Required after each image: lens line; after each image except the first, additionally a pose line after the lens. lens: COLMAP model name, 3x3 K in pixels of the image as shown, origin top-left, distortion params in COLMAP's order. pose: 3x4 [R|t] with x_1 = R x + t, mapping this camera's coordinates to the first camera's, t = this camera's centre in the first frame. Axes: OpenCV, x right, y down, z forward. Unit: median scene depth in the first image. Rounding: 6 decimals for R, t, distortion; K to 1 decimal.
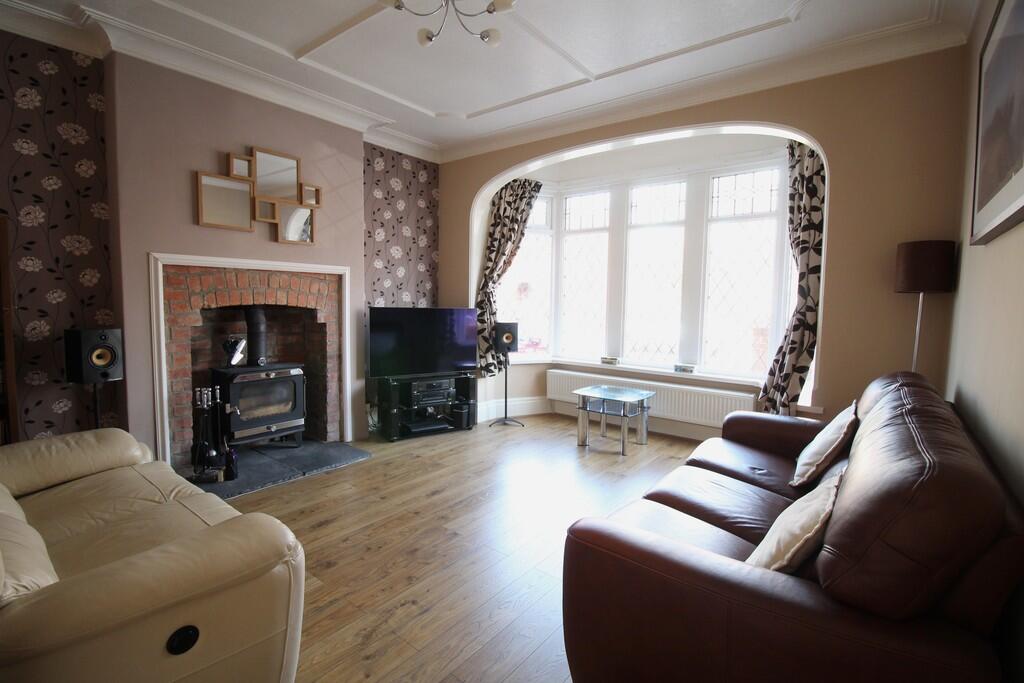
lens RADIAL K [[472.3, 0, 511.1], [0, 472.3, 336.5], [0, 0, 1]] dist [-0.014460, -0.006570]
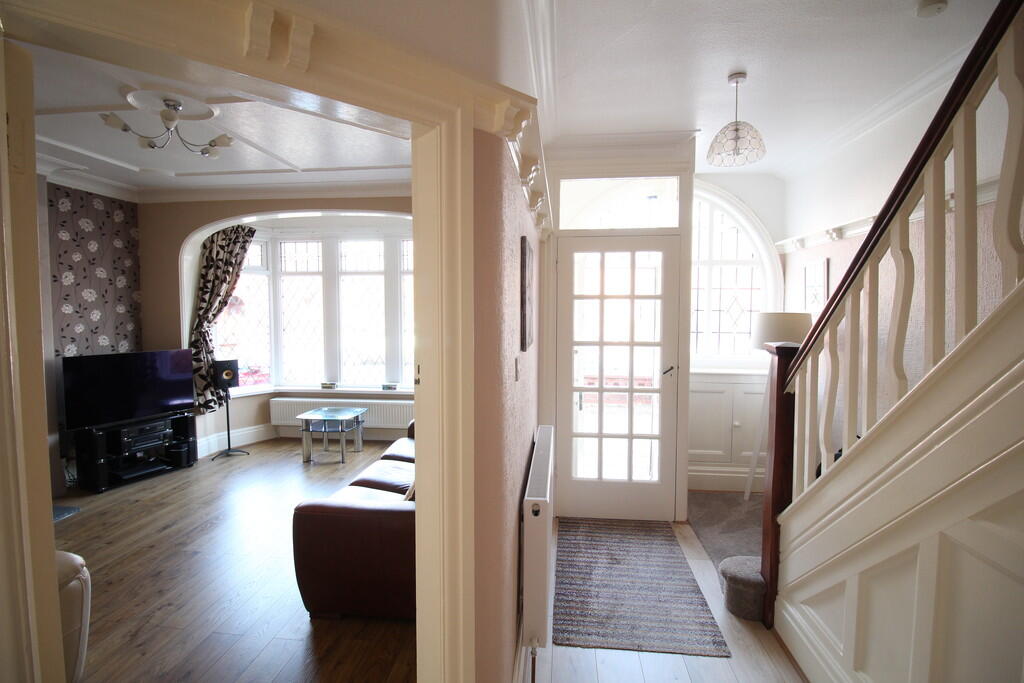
lens RADIAL K [[472.3, 0, 517.4], [0, 472.3, 333.3], [0, 0, 1]] dist [-0.014460, -0.006570]
pose [[0.840425, -0.044256, 0.540118, -0.026629], [0.056113, 0.998409, -0.005504, -0.049990], [-0.539015, 0.034933, 0.841572, -0.267456]]
